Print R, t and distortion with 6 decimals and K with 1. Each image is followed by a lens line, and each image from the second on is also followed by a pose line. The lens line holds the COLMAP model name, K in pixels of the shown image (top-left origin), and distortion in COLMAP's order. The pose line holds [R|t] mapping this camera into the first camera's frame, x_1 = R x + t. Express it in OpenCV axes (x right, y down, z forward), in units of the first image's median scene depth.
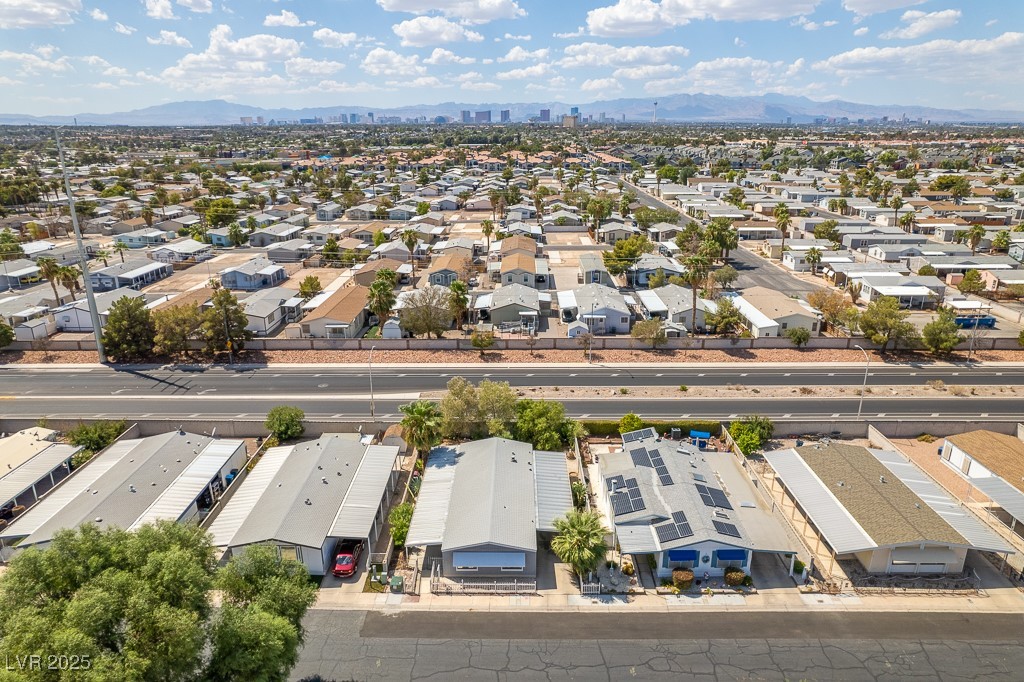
lens RADIAL K [[649.6, 0, 512.0], [0, 649.6, 341.0], [0, 0, 1]] dist [-0.083379, 0.073809]
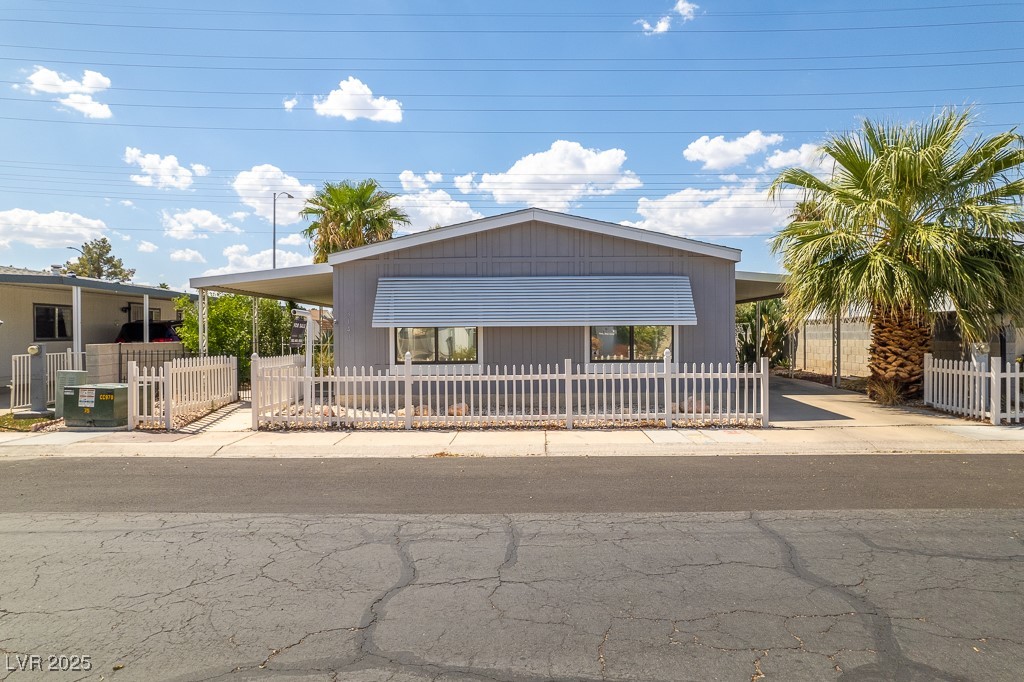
lens RADIAL K [[645.3, 0, 508.0], [0, 645.3, 361.2], [0, 0, 1]] dist [-0.035269, 0.022415]
pose [[0.999996, 0.001789, -0.002258, -0.021750], [-0.002380, 0.954607, -0.297858, 0.212152], [0.001623, 0.297862, 0.954607, 0.390714]]
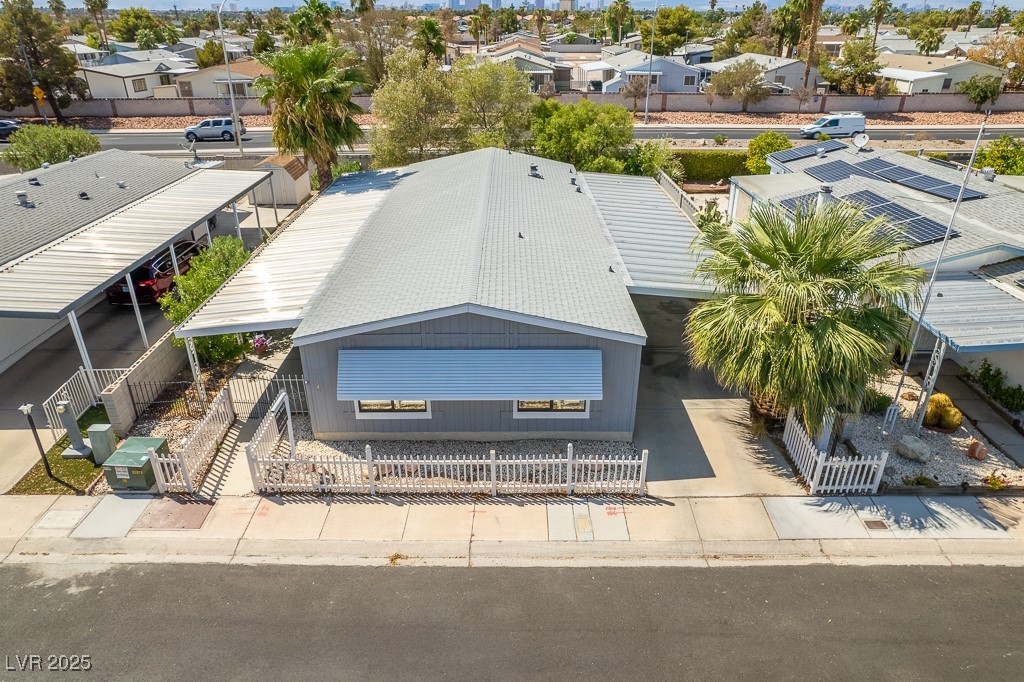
lens RADIAL K [[653.5, 0, 512.0], [0, 653.5, 341.0], [0, 0, 1]] dist [-0.034456, 0.022549]
pose [[0.999942, -0.003145, 0.010266, -0.010087], [0.001627, 0.989488, 0.144608, 0.141521], [-0.010613, -0.144583, 0.989436, 0.360672]]
